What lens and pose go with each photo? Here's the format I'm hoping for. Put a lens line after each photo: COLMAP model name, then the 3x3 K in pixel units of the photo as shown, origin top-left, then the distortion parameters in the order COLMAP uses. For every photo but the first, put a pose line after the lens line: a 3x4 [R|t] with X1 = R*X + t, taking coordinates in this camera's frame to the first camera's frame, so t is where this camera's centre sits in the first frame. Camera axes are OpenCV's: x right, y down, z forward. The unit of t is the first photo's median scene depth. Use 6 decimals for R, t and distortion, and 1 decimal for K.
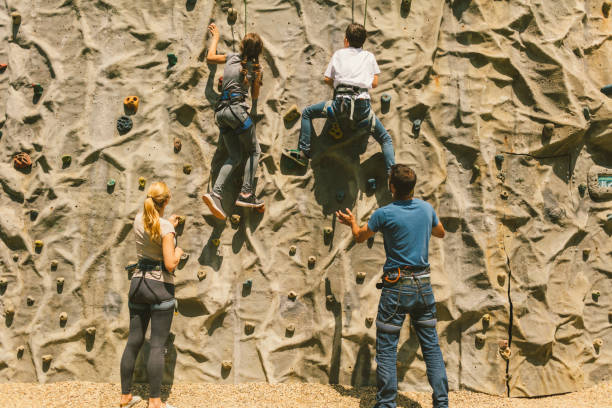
lens RADIAL K [[580.0, 0, 307.4], [0, 580.0, 202.5], [0, 0, 1]] dist [0.007333, -0.003336]
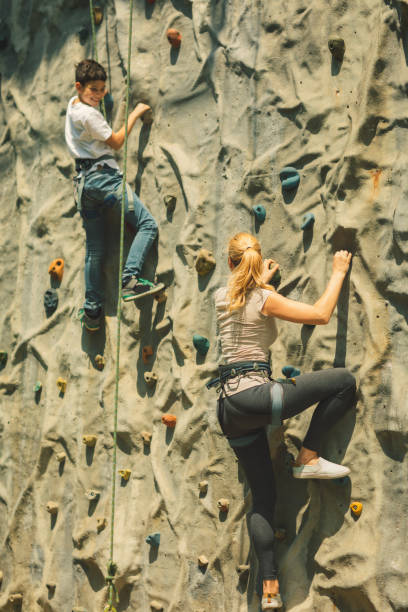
lens RADIAL K [[1433.8, 0, 204.0], [0, 1433.8, 306.0], [0, 0, 1]] dist [-0.001368, -0.003597]
pose [[0.685456, -0.078592, -0.723860, 1.063581], [0.045503, 0.996838, -0.065140, -0.010514], [0.726691, 0.011713, 0.686865, -0.036686]]
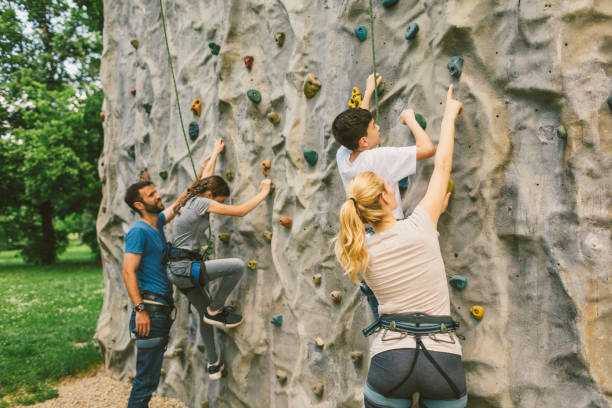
lens RADIAL K [[580.0, 0, 307.4], [0, 580.0, 202.5], [0, 0, 1]] dist [0.007333, -0.003336]
pose [[0.691125, -0.043000, -0.721455, 0.473885], [0.081649, 0.996483, 0.018825, -0.026532], [0.718108, -0.071917, 0.692206, 0.499033]]
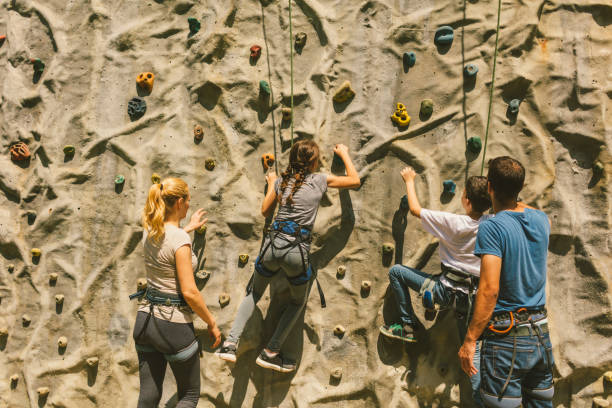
lens RADIAL K [[580.0, 0, 307.4], [0, 580.0, 202.5], [0, 0, 1]] dist [0.007333, -0.003336]
pose [[0.991098, 0.017634, -0.131961, 0.029383], [-0.014691, 0.999622, 0.023242, -0.025743], [0.132321, -0.021096, 0.990982, 0.234386]]
